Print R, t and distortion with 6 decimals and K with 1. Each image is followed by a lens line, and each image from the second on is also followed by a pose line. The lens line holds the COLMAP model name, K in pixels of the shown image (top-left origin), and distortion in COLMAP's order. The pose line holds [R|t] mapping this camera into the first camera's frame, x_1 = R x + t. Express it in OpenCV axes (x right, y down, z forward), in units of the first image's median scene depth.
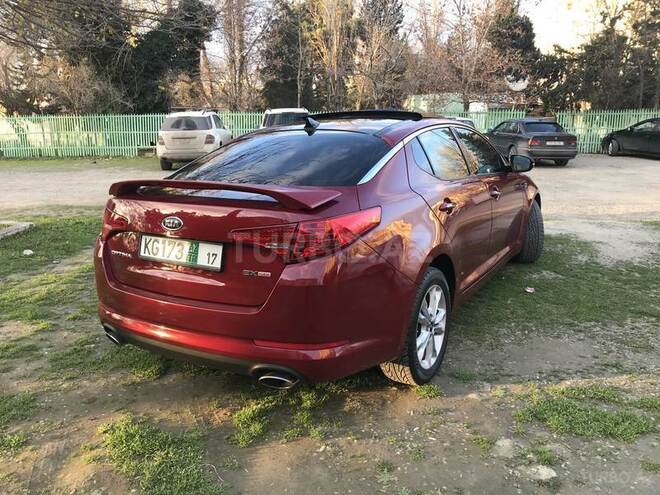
lens RADIAL K [[538.4, 0, 332.8], [0, 538.4, 249.7], [0, 0, 1]] dist [0.022992, -0.016162]
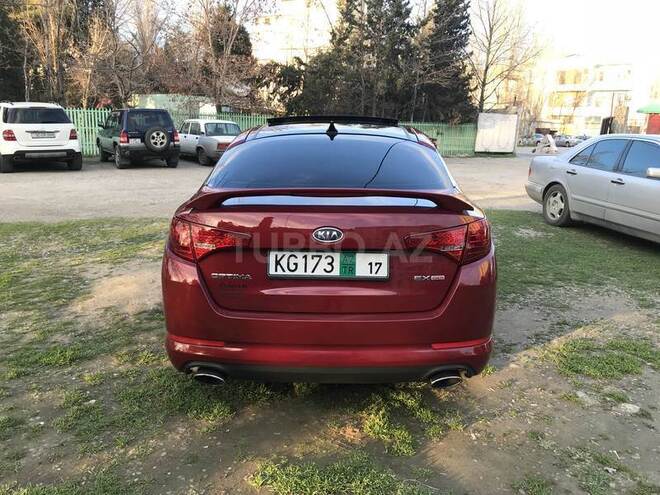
lens RADIAL K [[538.4, 0, 333.1], [0, 538.4, 242.9], [0, 0, 1]] dist [0.022992, -0.016162]
pose [[0.867939, -0.078107, 0.490491, -0.626613], [0.085507, 0.996311, 0.007349, -0.034301], [-0.489255, 0.035562, 0.871415, 0.165627]]
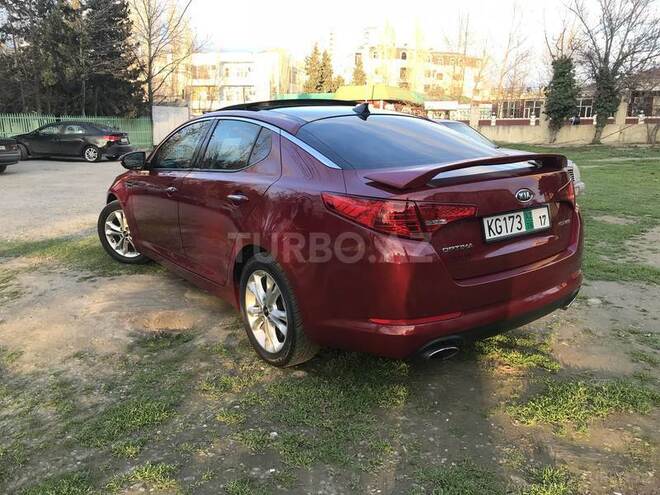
lens RADIAL K [[538.4, 0, 331.3], [0, 538.4, 245.8], [0, 0, 1]] dist [0.022992, -0.016162]
pose [[0.401074, -0.199027, 0.894163, -1.185908], [0.216785, 0.969007, 0.118447, -0.135070], [-0.890025, 0.146335, 0.431790, 0.756320]]
